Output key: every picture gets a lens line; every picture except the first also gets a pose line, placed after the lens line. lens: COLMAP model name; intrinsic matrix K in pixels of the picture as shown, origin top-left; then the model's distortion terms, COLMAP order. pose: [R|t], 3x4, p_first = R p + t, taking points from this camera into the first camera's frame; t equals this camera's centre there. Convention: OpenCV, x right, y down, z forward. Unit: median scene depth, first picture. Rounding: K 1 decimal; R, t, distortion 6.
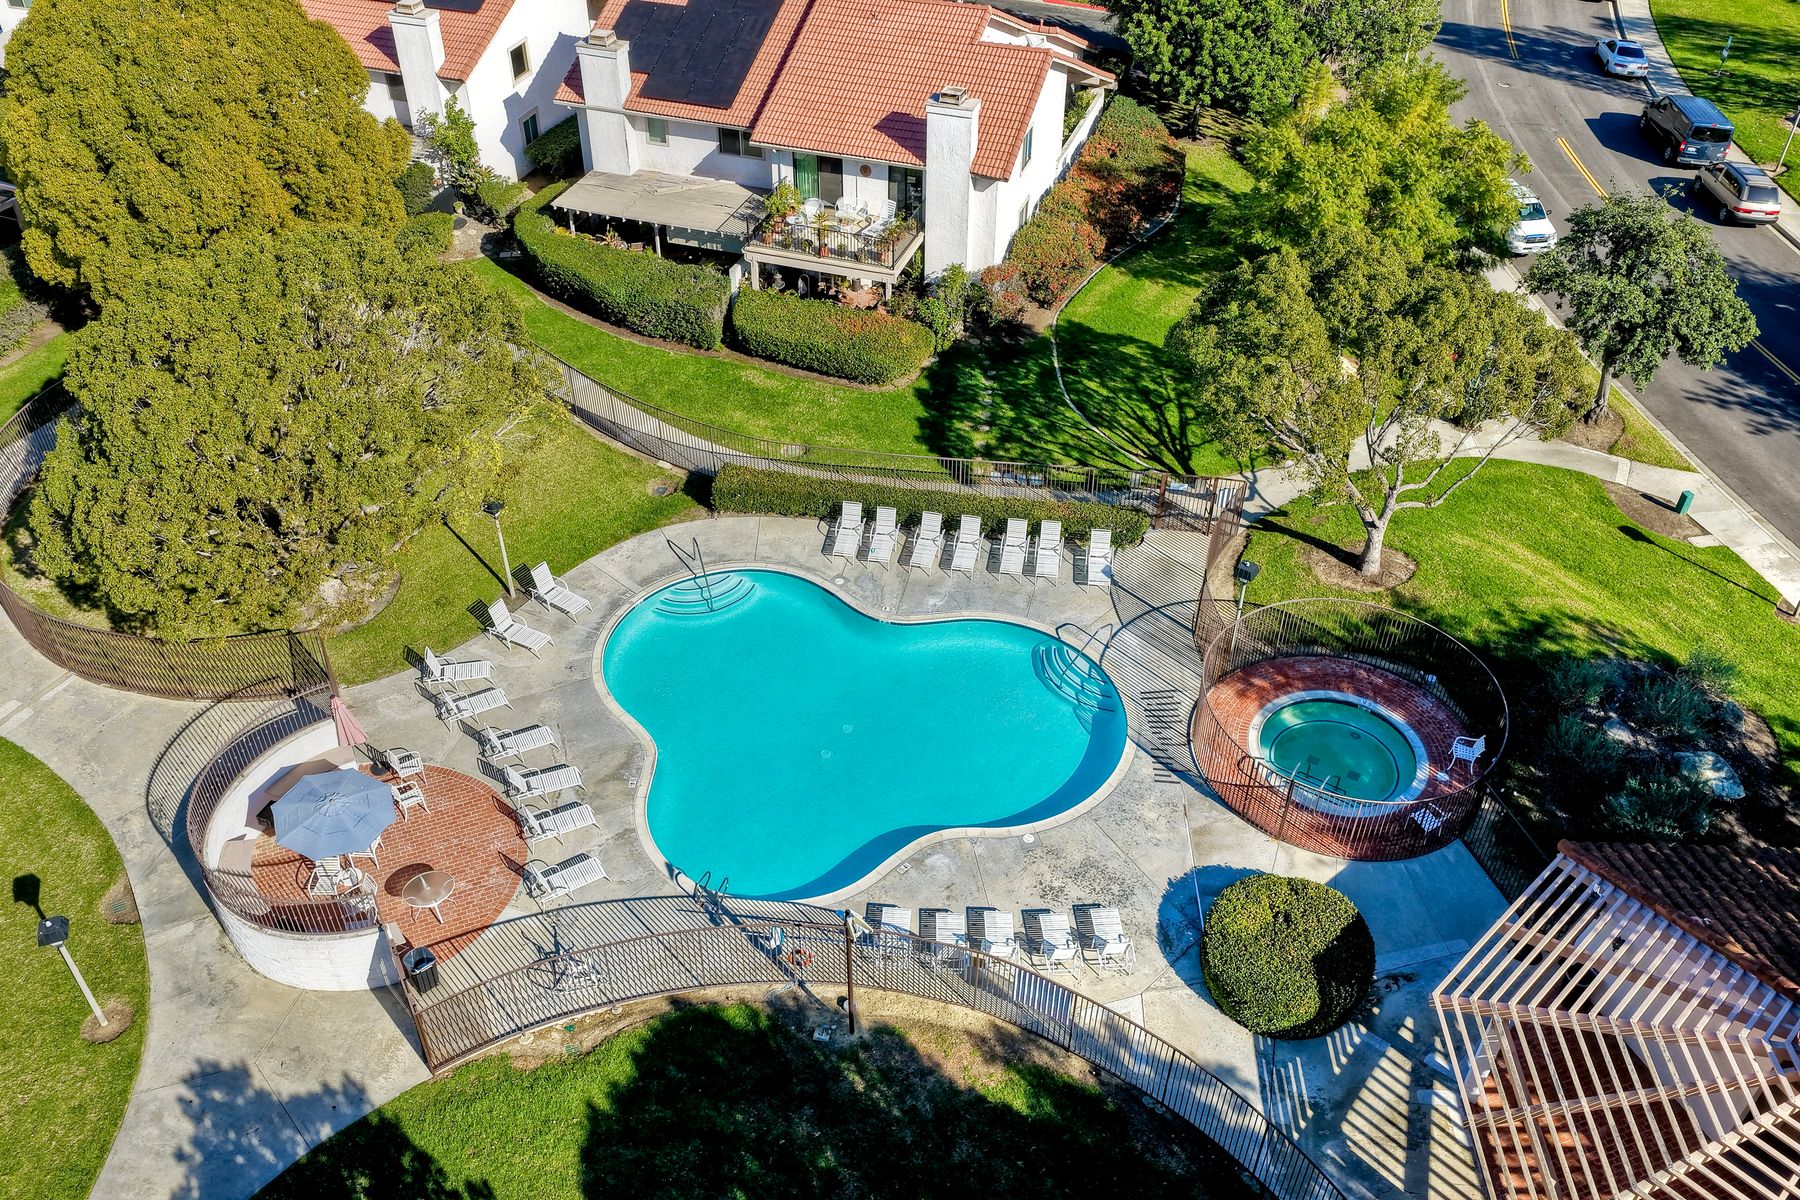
lens RADIAL K [[1503.7, 0, 900.0], [0, 1503.7, 600.0], [0, 0, 1]] dist [-0.033413, 0.070547]
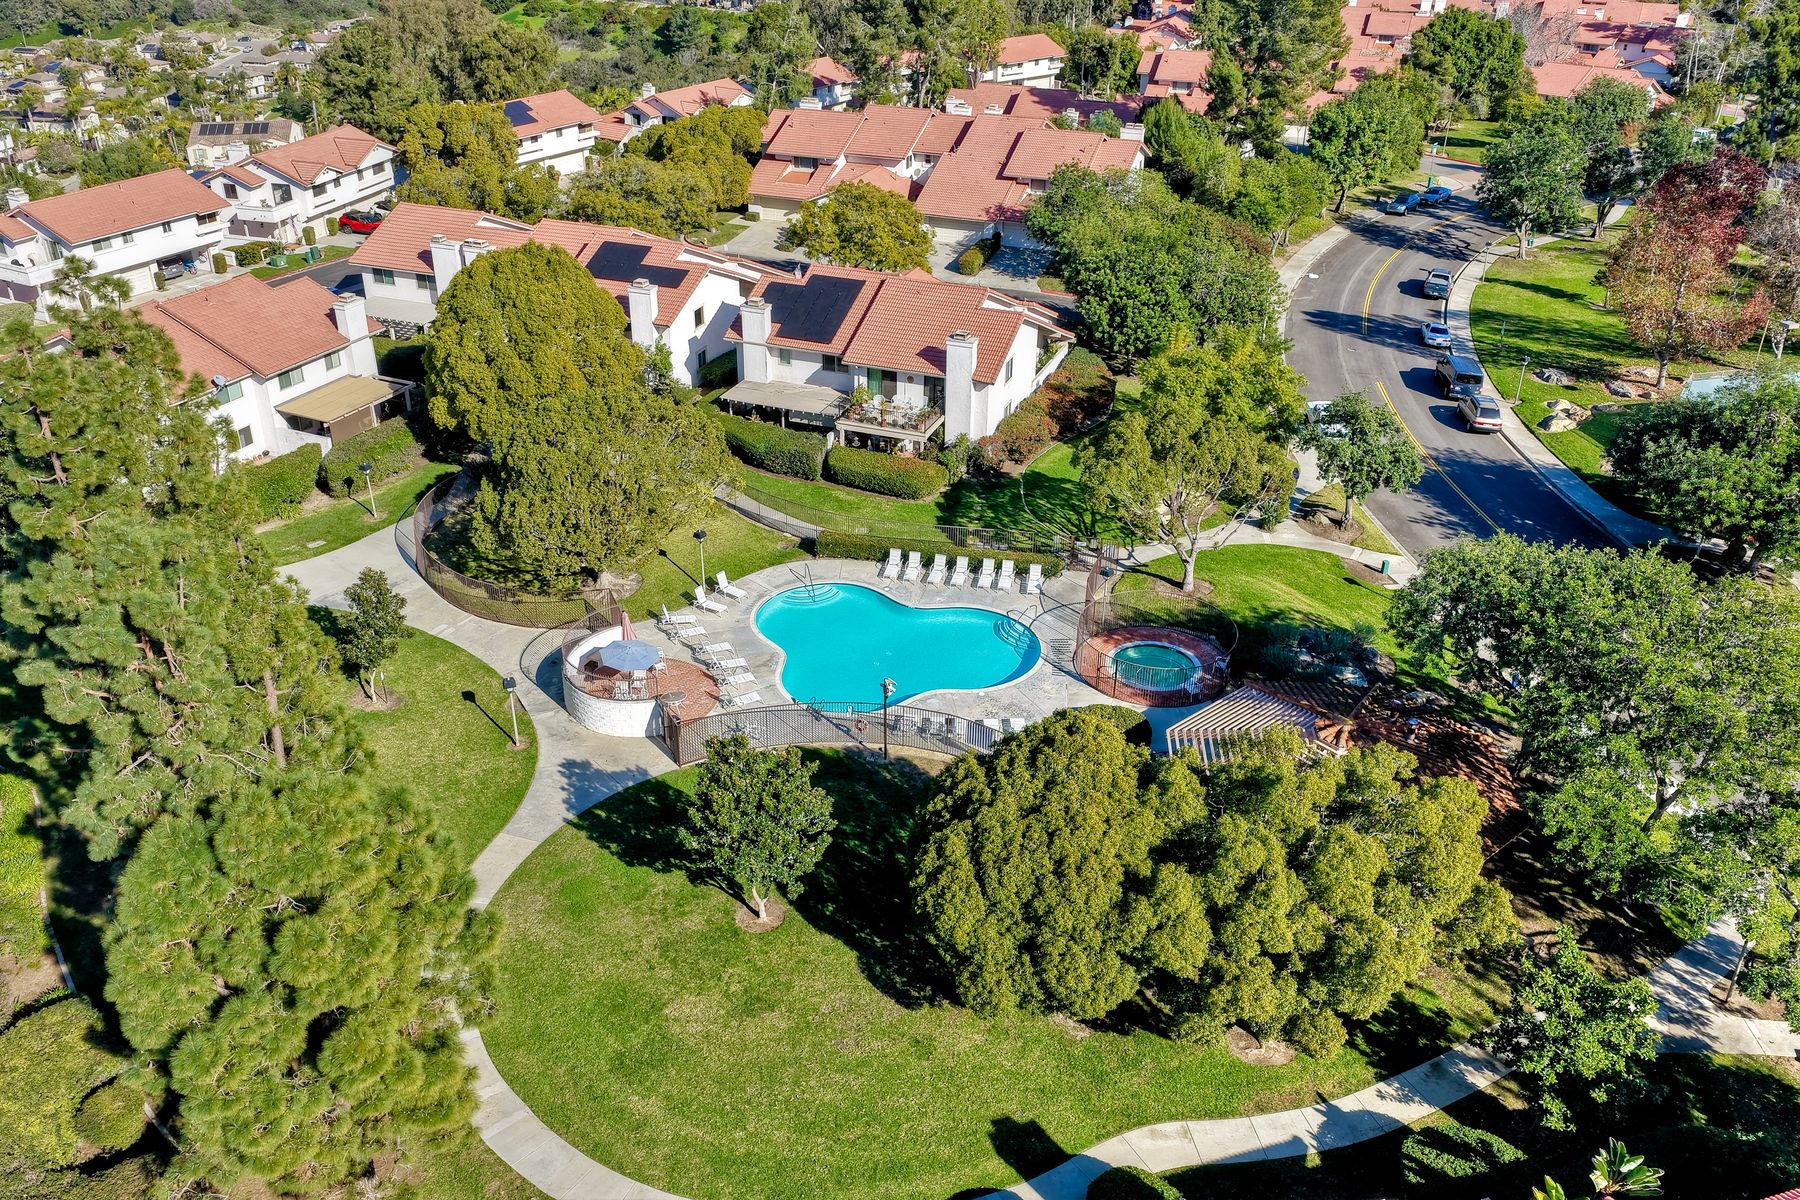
lens RADIAL K [[1503.7, 0, 900.0], [0, 1503.7, 600.0], [0, 0, 1]] dist [-0.033413, 0.070547]
pose [[0.999017, 0.022885, -0.037971, 0.035381], [-0.029565, 0.982113, -0.185957, 0.272093], [0.033036, 0.186897, 0.981824, -0.609538]]
